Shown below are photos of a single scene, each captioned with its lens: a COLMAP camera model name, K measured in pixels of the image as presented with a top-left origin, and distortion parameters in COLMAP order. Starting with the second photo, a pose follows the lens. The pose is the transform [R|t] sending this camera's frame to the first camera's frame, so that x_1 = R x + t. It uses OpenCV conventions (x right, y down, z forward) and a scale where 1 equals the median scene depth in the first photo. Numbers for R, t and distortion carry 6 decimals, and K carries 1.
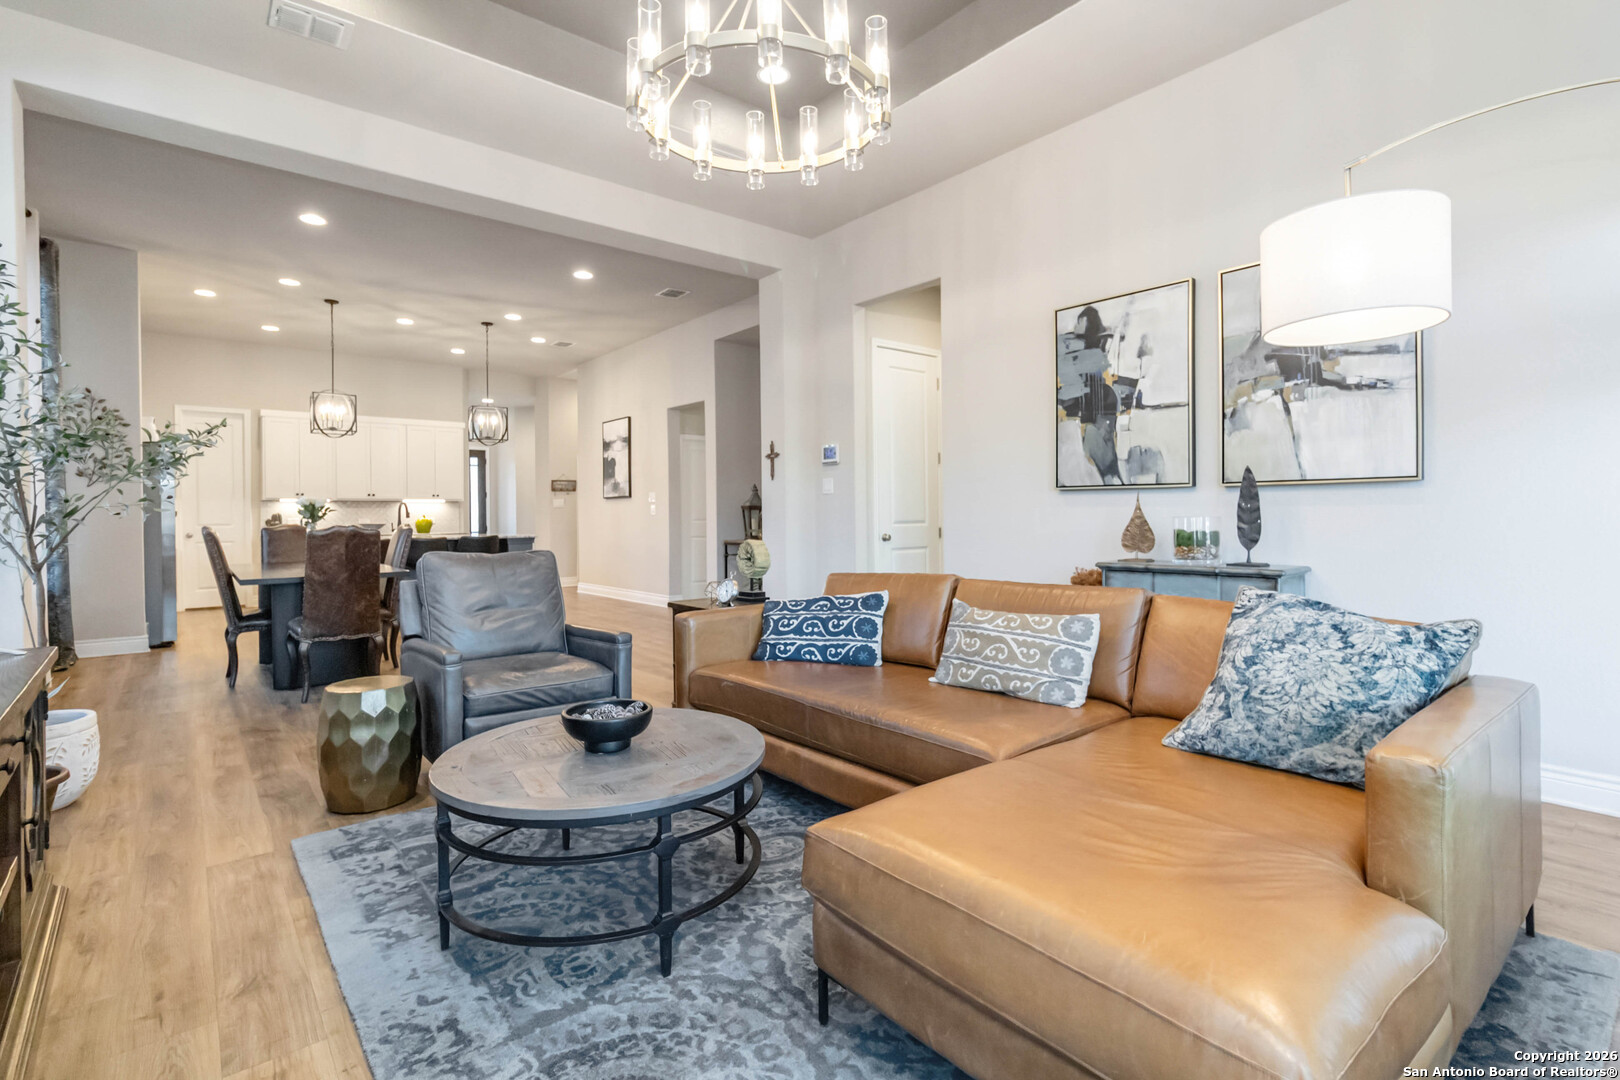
lens RADIAL K [[772.6, 0, 818.9], [0, 772.6, 516.3], [0, 0, 1]] dist [0.002799, 0.001254]
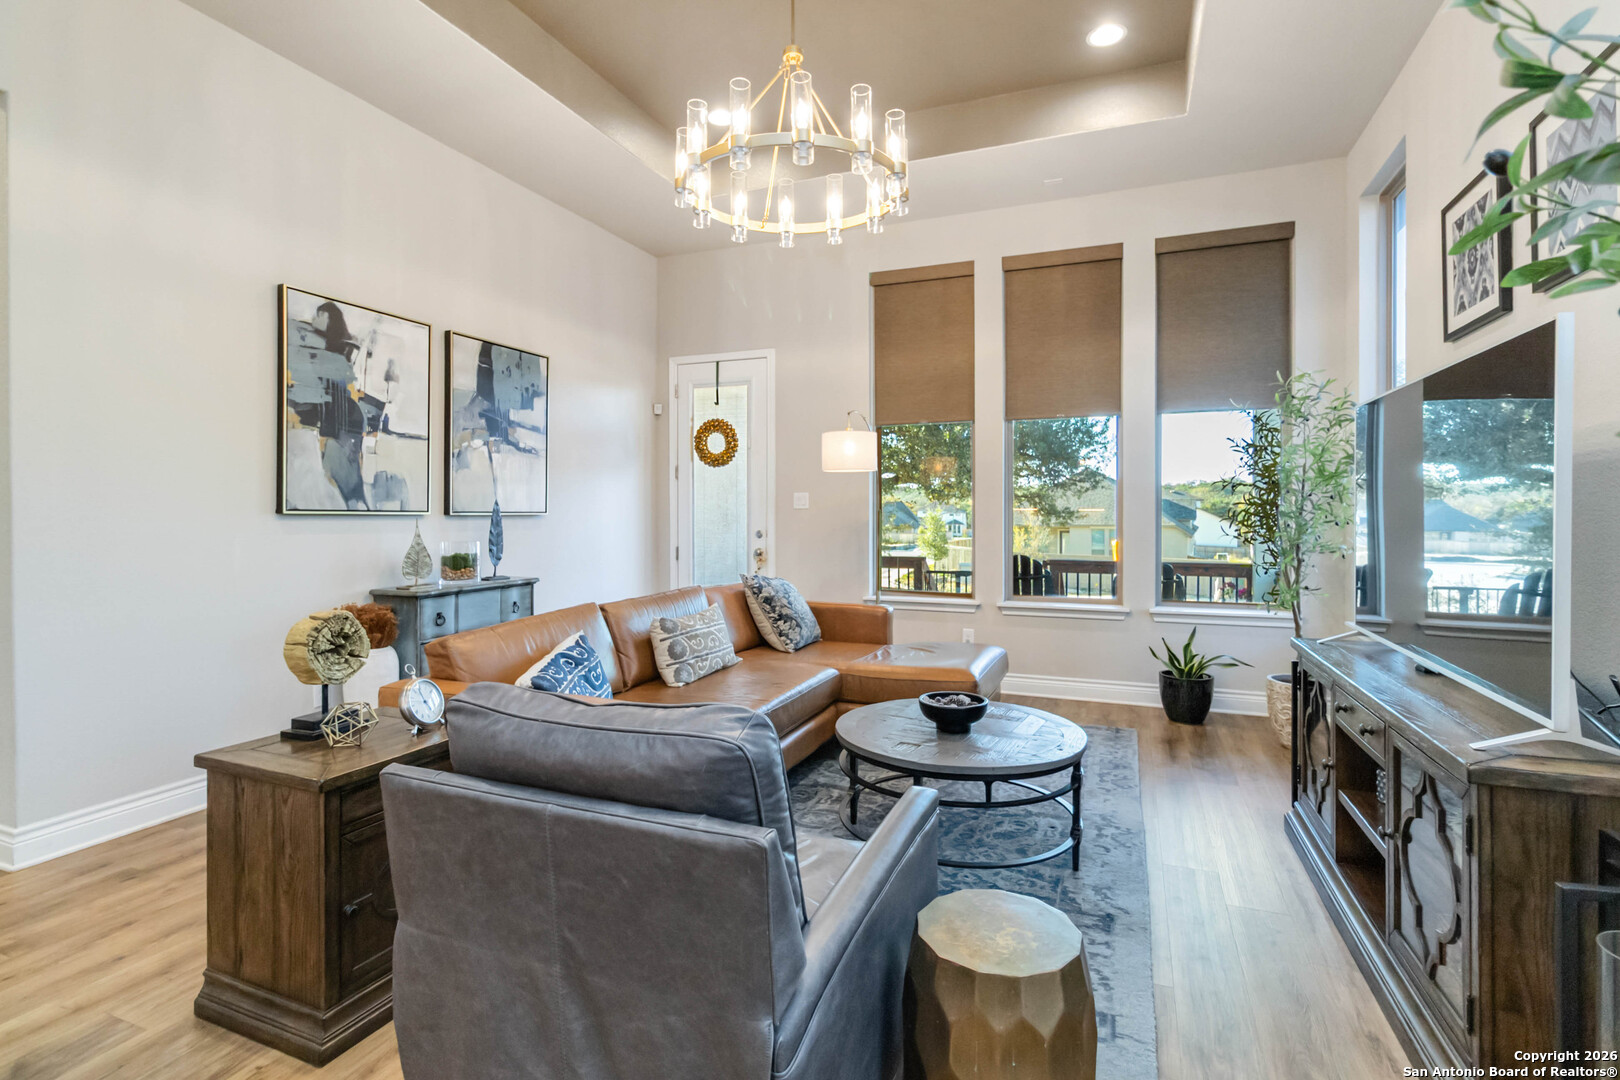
lens RADIAL K [[772.6, 0, 818.9], [0, 772.6, 516.3], [0, 0, 1]] dist [0.002799, 0.001254]
pose [[-0.476997, 0.002457, 0.878902, -0.465722], [0.005965, 0.999982, 0.000442, -0.020654], [-0.878885, 0.005453, -0.477003, 0.649809]]
